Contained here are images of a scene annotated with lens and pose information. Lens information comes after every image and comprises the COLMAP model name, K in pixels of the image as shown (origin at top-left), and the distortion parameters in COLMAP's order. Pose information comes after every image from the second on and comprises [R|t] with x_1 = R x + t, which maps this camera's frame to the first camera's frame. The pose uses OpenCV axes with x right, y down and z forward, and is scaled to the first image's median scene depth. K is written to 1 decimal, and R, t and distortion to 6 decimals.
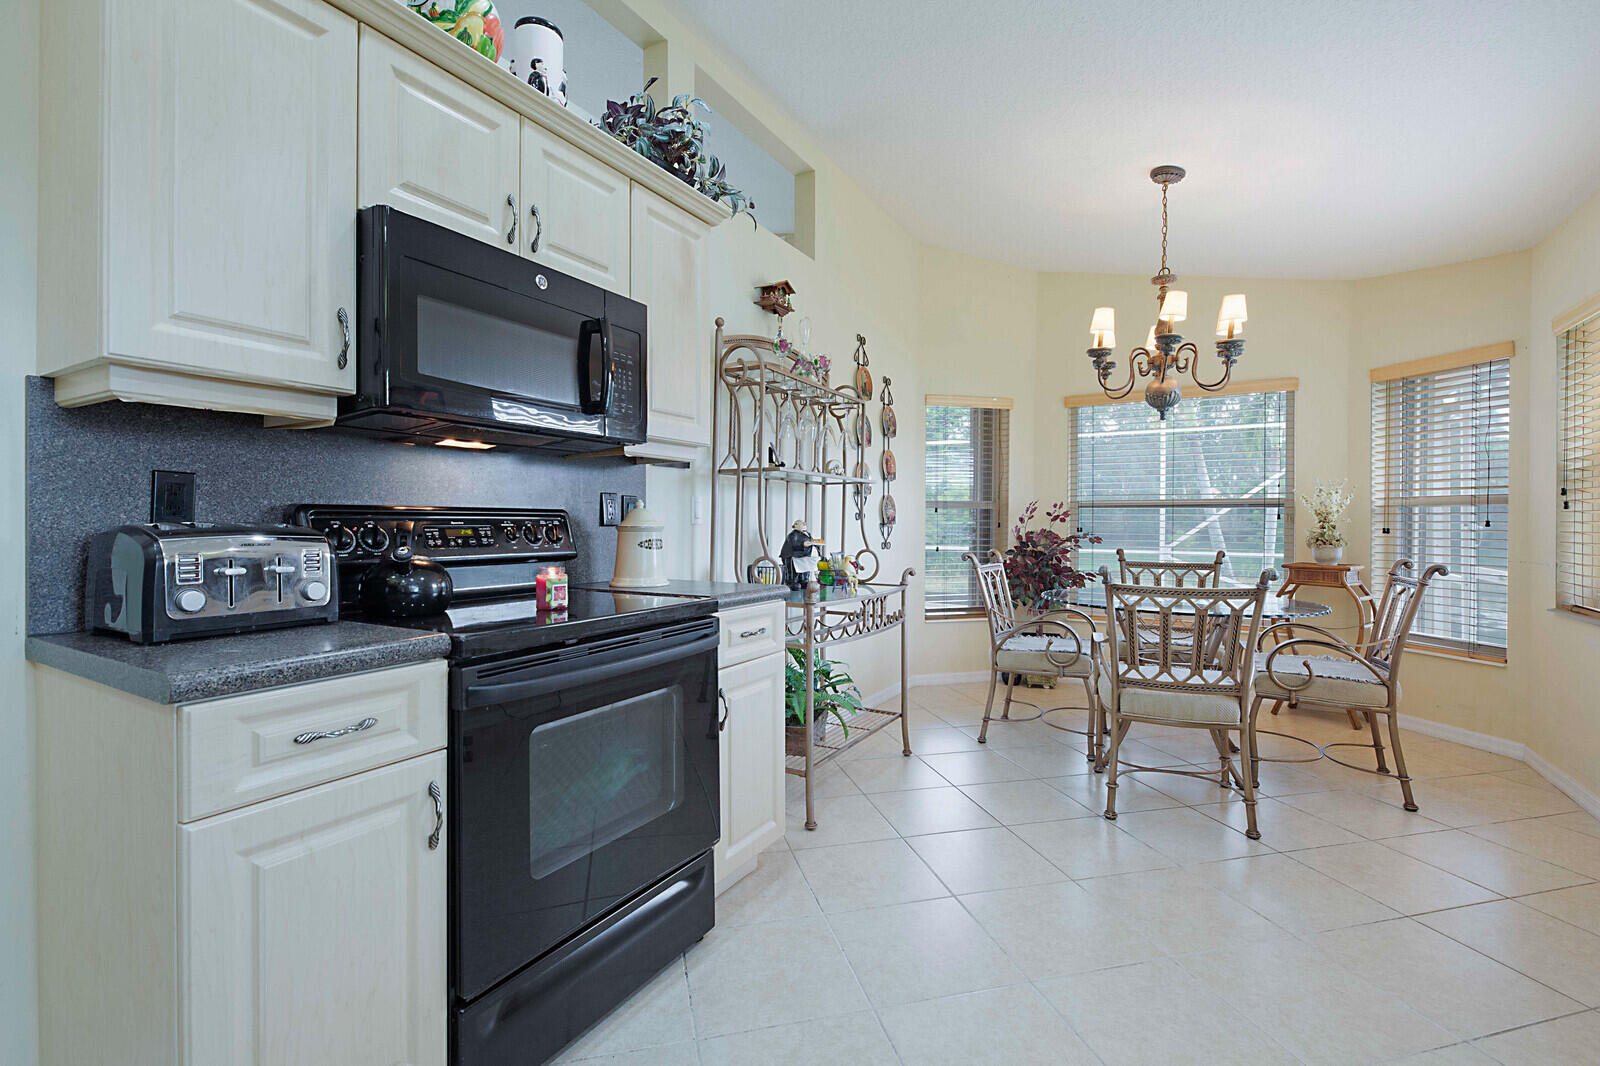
lens RADIAL K [[720.2, 0, 799.9], [0, 720.2, 527.8], [0, 0, 1]] dist [0.001077, -0.000121]
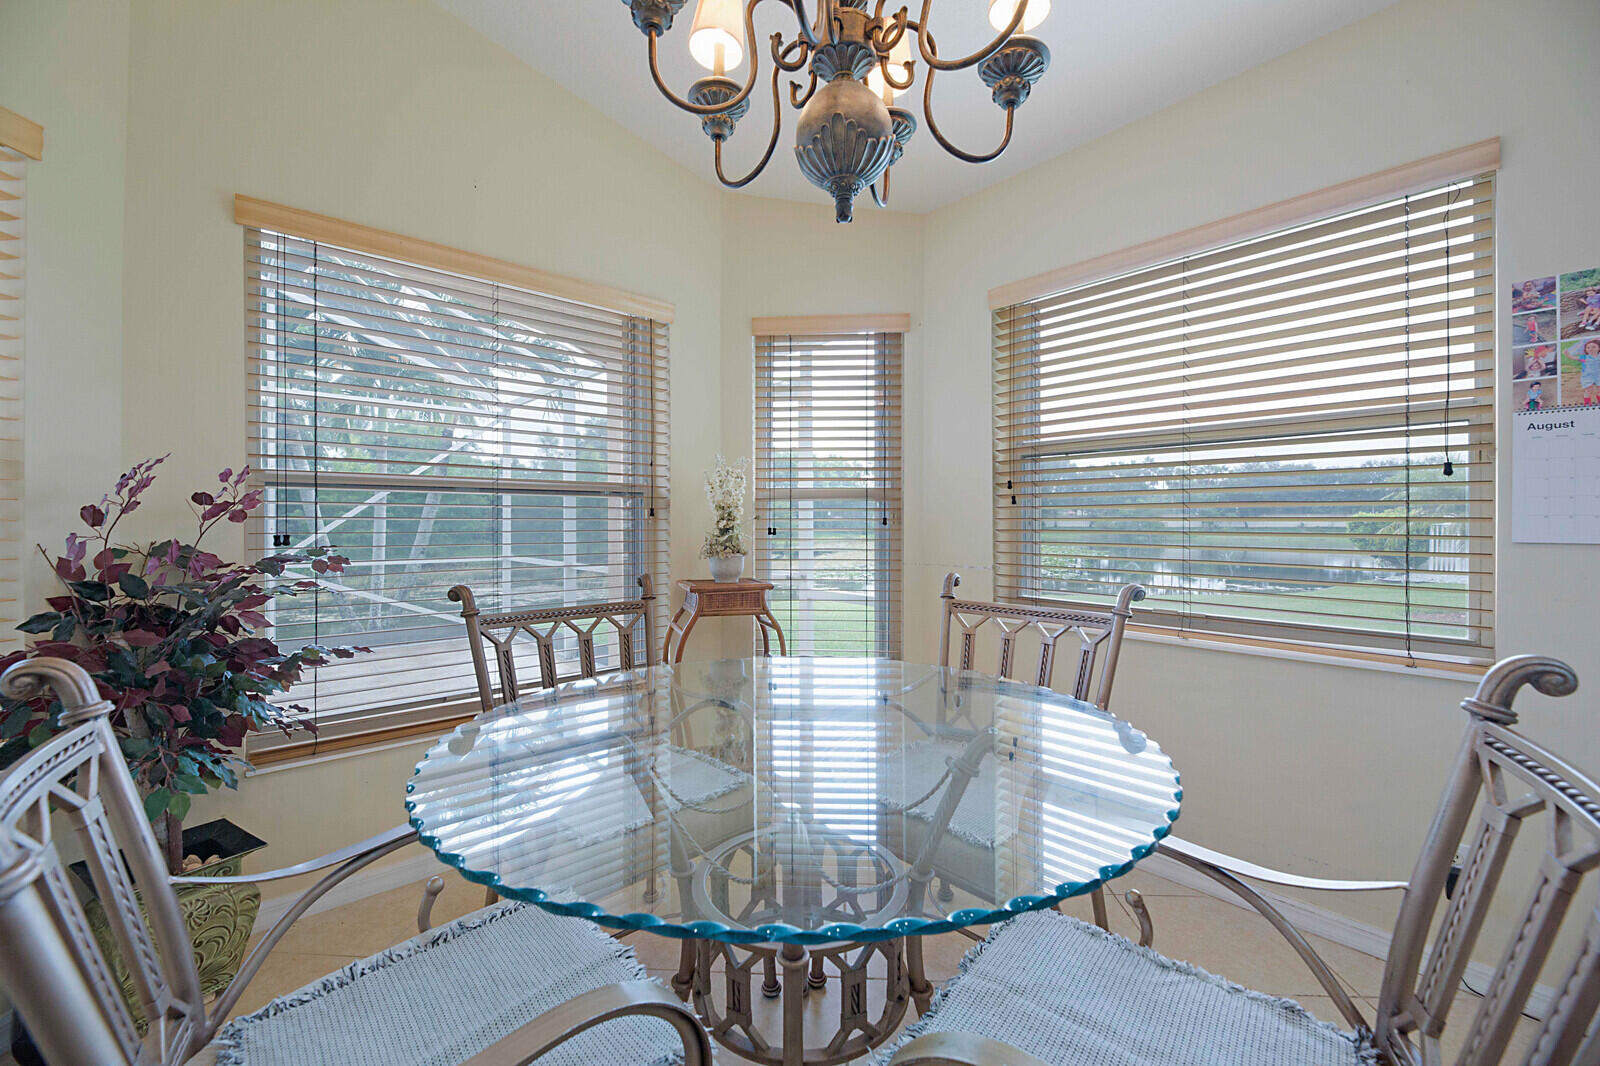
lens RADIAL K [[648.4, 0, 805.5], [0, 648.4, 527.1], [0, 0, 1]] dist [-0.021006, 0.000154]
pose [[0.303782, -0.009092, 0.952698, 0.170136], [0.012680, 0.999904, 0.005499, -0.003964], [-0.952657, 0.010410, 0.303868, 0.755123]]
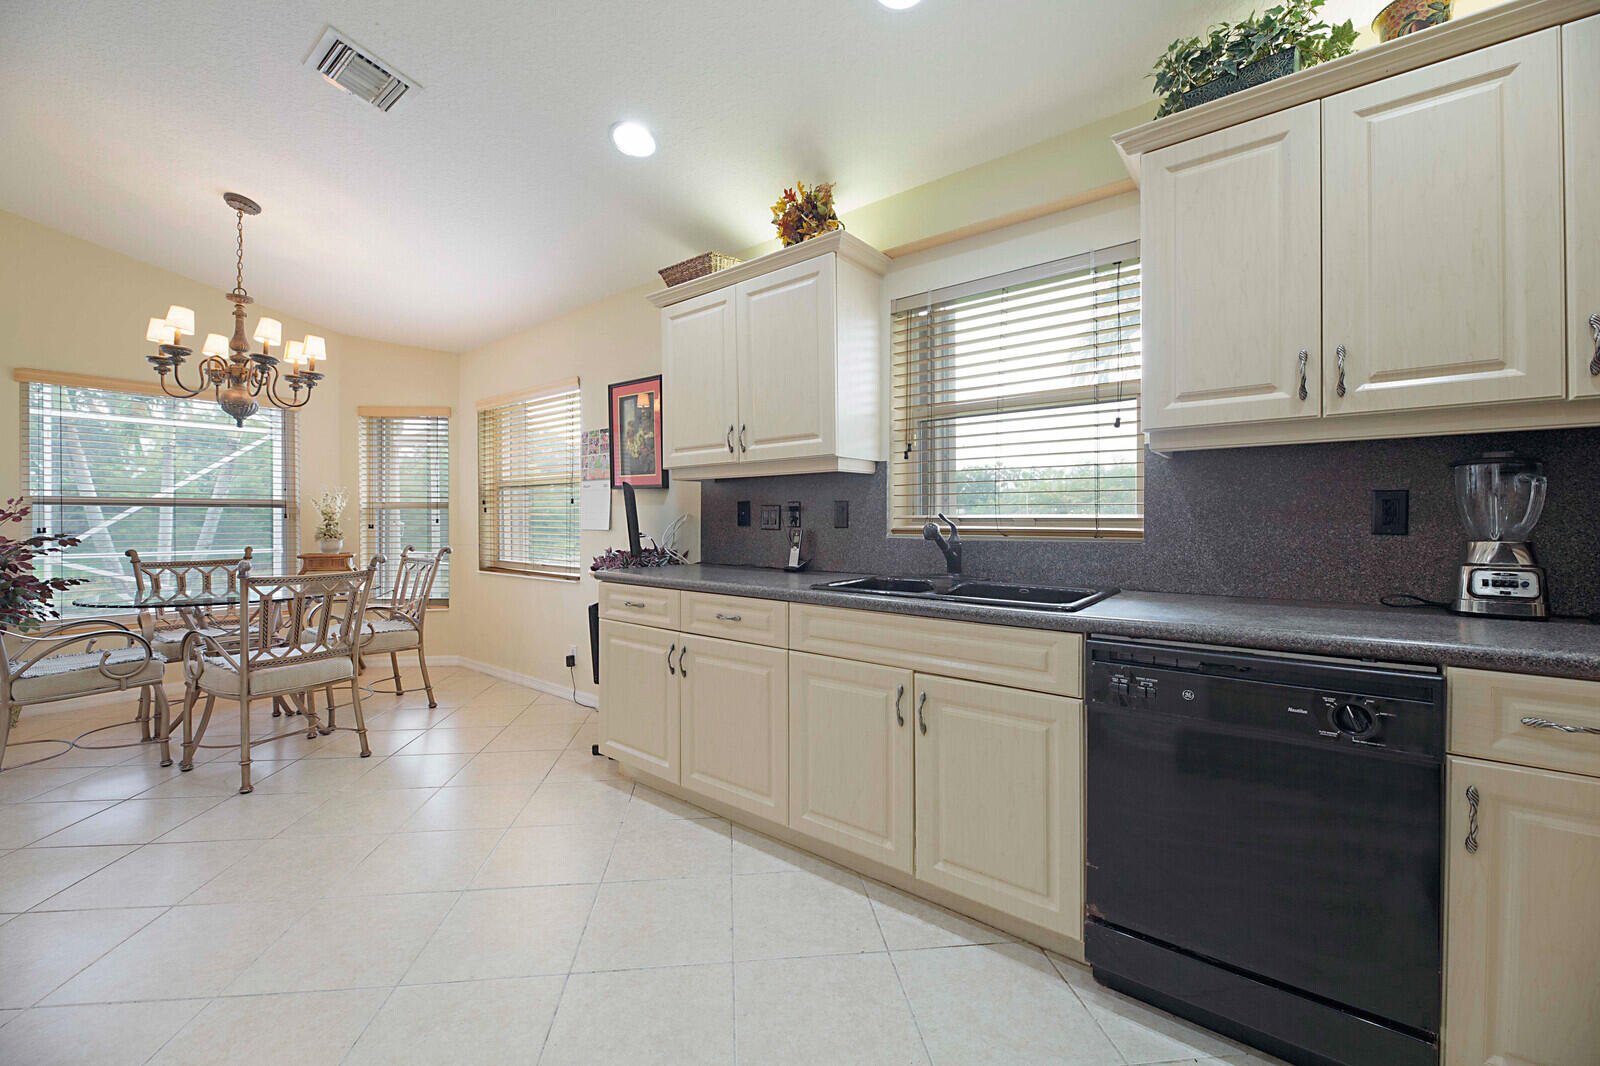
lens RADIAL K [[635.7, 0, 797.3], [0, 635.7, 525.4], [0, 0, 1]] dist [0.002215, -0.004410]
pose [[0.142921, -0.011323, 0.989669, -0.265700], [0.011683, 0.999884, 0.009752, -0.000449], [-0.989665, 0.010168, 0.143037, 0.024992]]
